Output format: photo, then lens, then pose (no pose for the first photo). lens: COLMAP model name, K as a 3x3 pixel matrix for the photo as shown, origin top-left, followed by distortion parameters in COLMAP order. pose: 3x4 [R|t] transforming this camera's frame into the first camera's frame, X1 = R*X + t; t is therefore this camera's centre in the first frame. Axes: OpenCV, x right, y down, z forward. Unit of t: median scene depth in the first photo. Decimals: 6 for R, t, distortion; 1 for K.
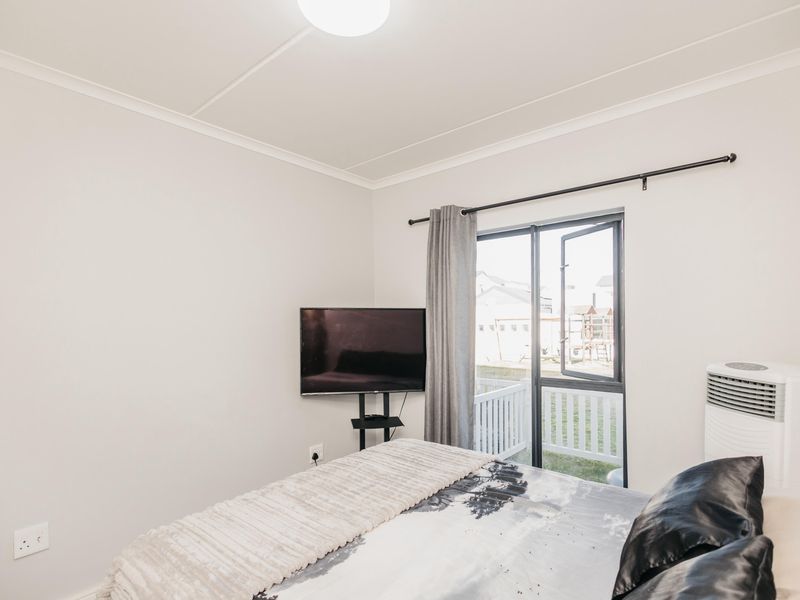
lens RADIAL K [[426.6, 0, 400.0], [0, 426.6, 304.3], [0, 0, 1]] dist [-0.000773, -0.001390]
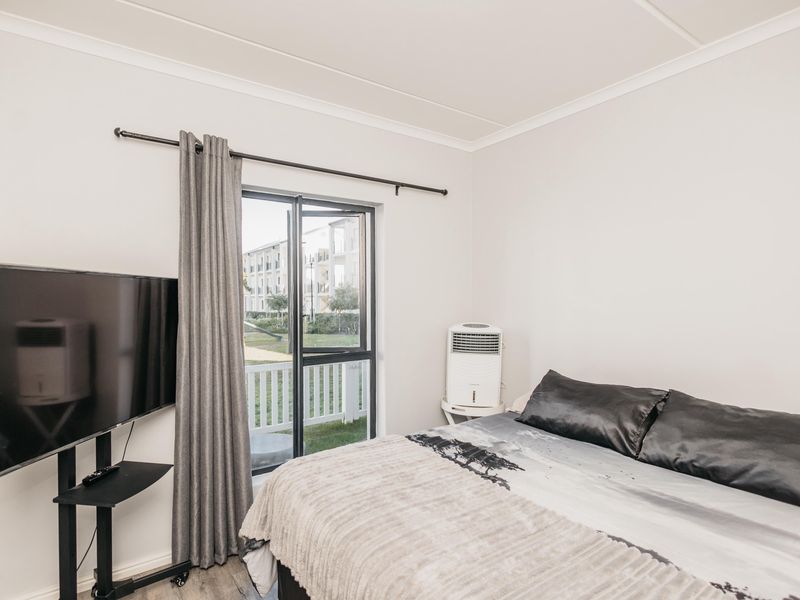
lens RADIAL K [[433.8, 0, 369.6], [0, 433.8, 301.1], [0, 0, 1]] dist [0.016516, 0.000404]
pose [[0.247530, -0.031503, 0.968368, -0.715107], [-0.051279, 0.997644, 0.045563, -0.006824], [-0.967522, -0.060935, 0.245331, 0.742445]]
